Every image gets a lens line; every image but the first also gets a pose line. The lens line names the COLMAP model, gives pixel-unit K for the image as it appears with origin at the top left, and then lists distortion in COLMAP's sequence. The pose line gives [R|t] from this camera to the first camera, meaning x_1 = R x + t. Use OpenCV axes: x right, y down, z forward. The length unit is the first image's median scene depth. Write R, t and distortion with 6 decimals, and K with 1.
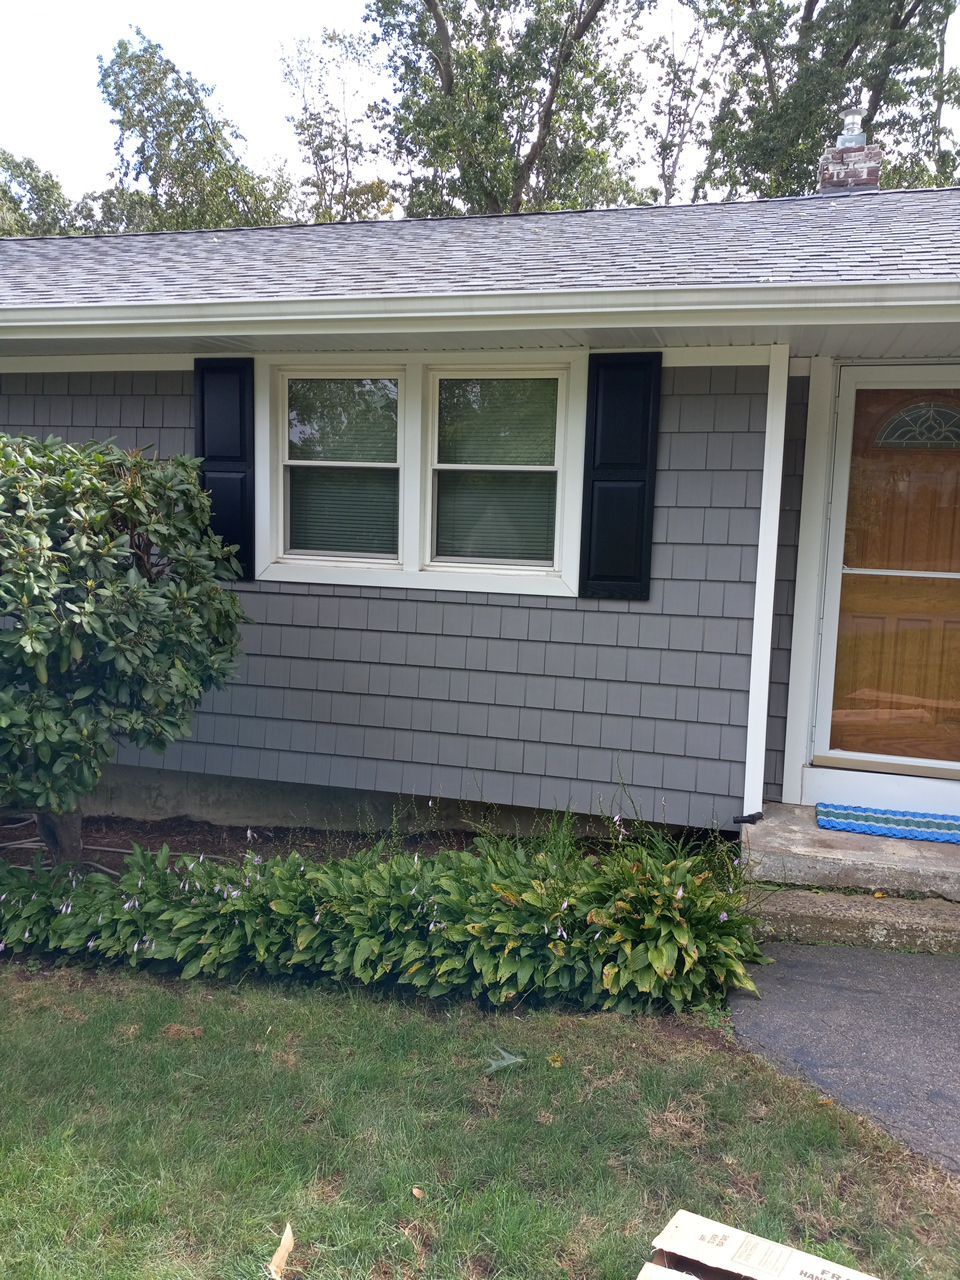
lens RADIAL K [[988.4, 0, 481.8], [0, 988.4, 646.3], [0, 0, 1]] dist [0.058404, -0.031242]
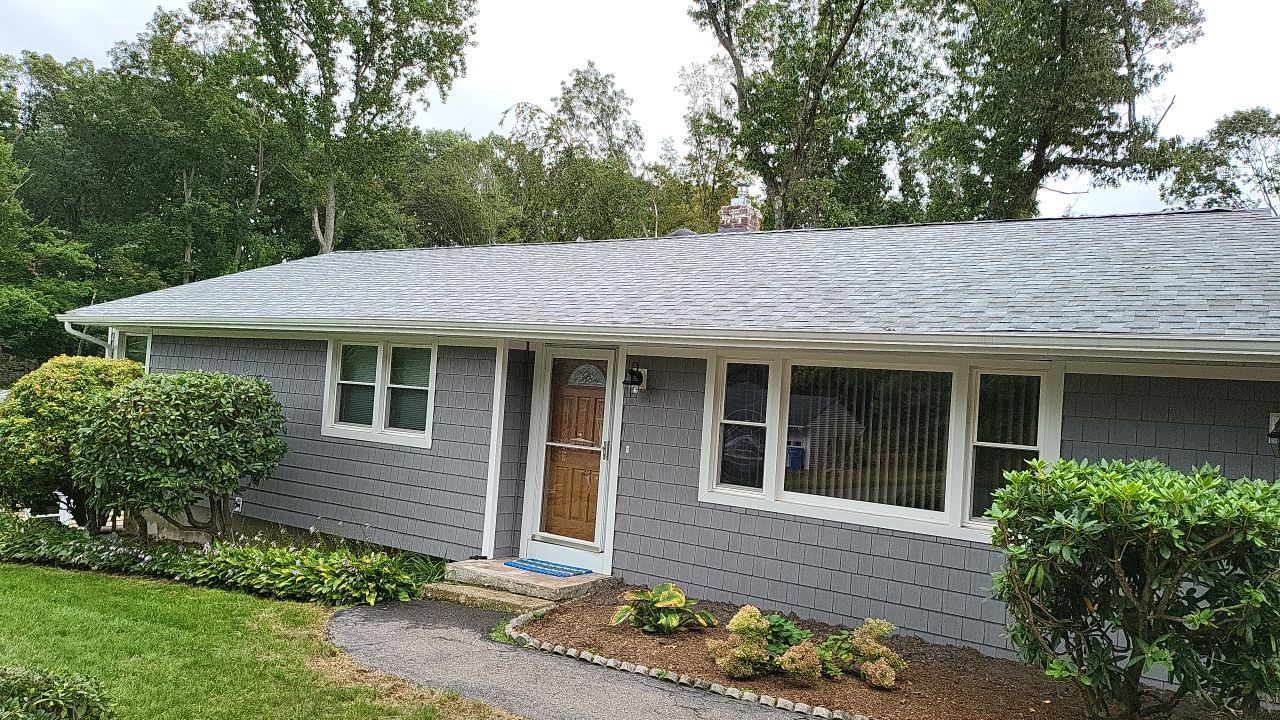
lens RADIAL K [[896.2, 0, 645.9], [0, 896.2, 380.5], [0, 0, 1]] dist [0.028707, -0.045689]
pose [[0.952769, 0.029703, -0.302241, 1.082280], [-0.076969, 0.986330, -0.145699, 0.048691], [0.293782, 0.162080, 0.942031, -0.684334]]
